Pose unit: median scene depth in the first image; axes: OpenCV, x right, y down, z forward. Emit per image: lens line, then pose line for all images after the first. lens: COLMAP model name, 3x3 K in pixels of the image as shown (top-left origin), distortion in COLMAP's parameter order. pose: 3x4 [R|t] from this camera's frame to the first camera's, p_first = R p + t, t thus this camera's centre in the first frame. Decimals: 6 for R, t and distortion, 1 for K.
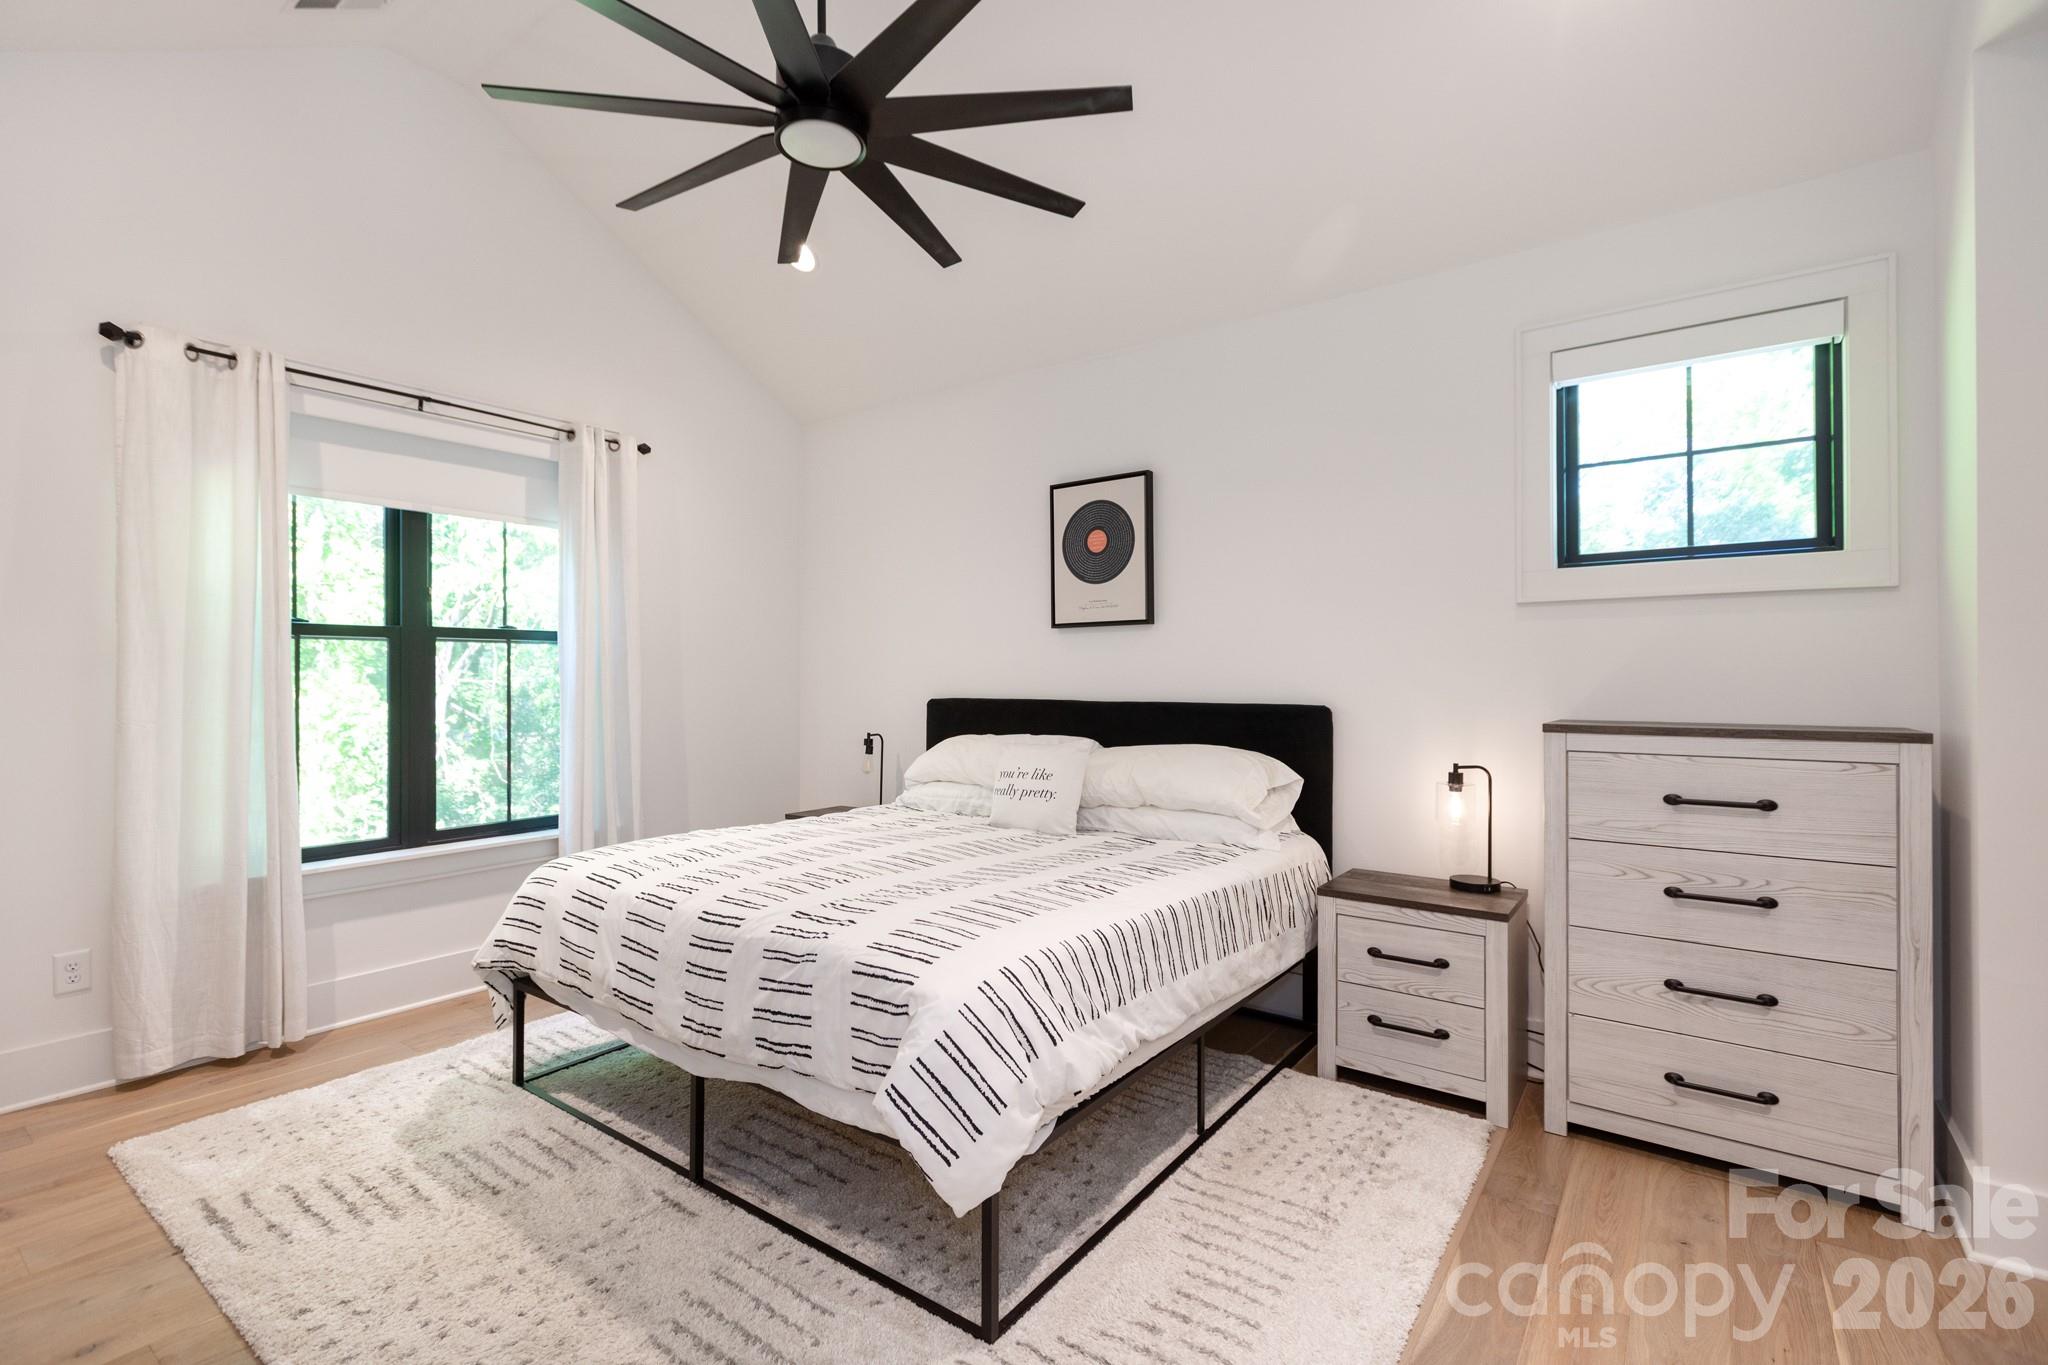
lens RADIAL K [[923.0, 0, 1017.6], [0, 923.0, 676.5], [0, 0, 1]] dist [0.003045, -0.000096]
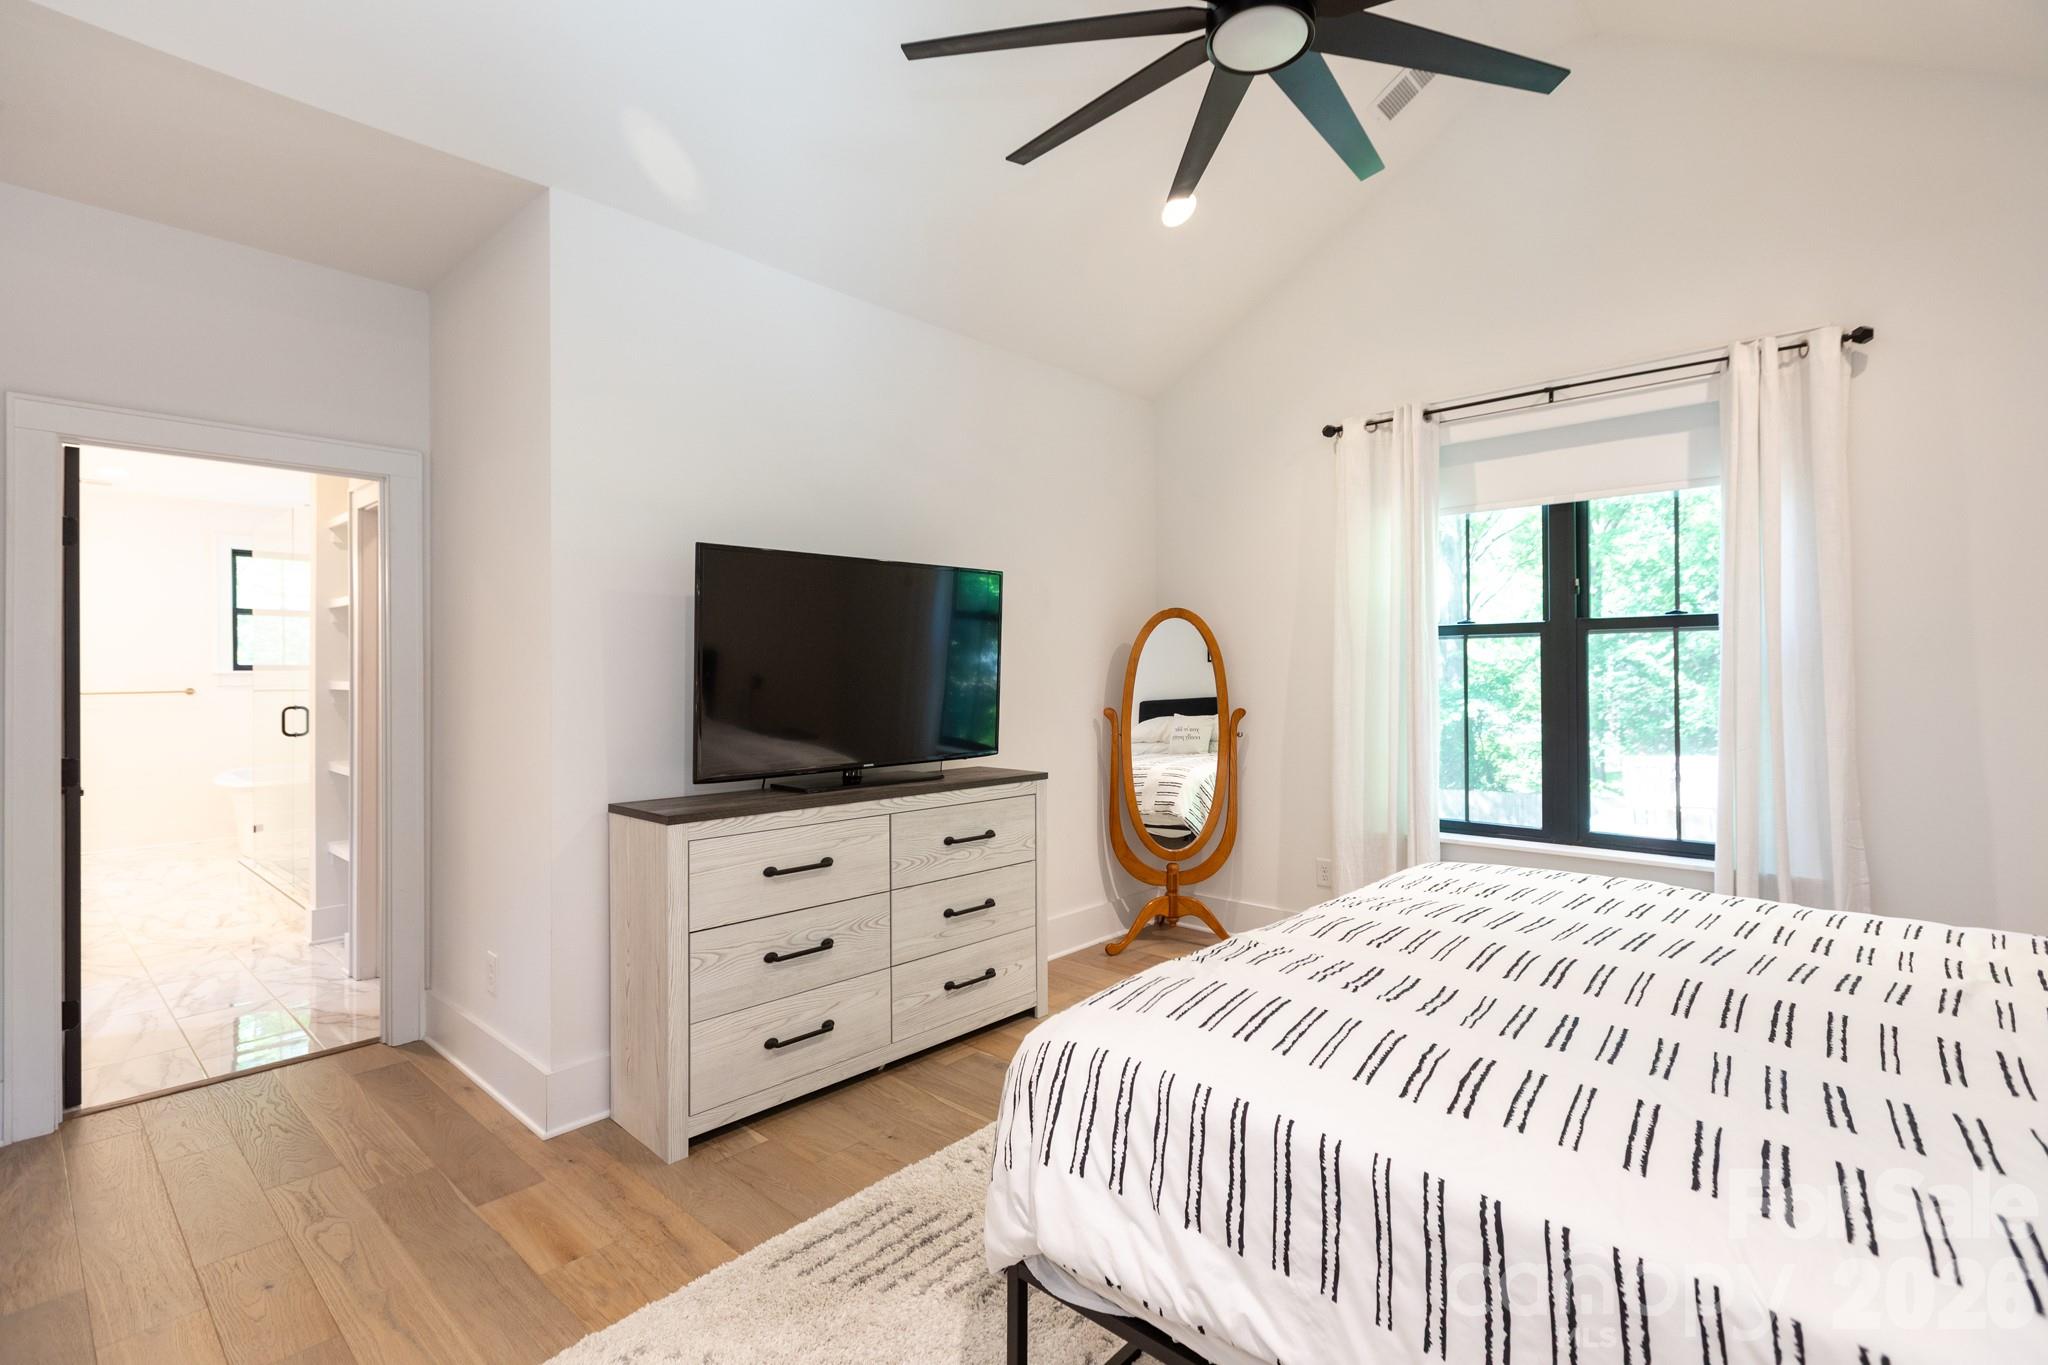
lens RADIAL K [[923.0, 0, 1017.6], [0, 923.0, 676.5], [0, 0, 1]] dist [0.003045, -0.000096]
pose [[-0.091733, 0.003977, -0.995776, 0.380610], [0.004834, 0.999982, 0.003548, -0.000585], [0.995772, -0.004488, -0.091751, 0.505179]]
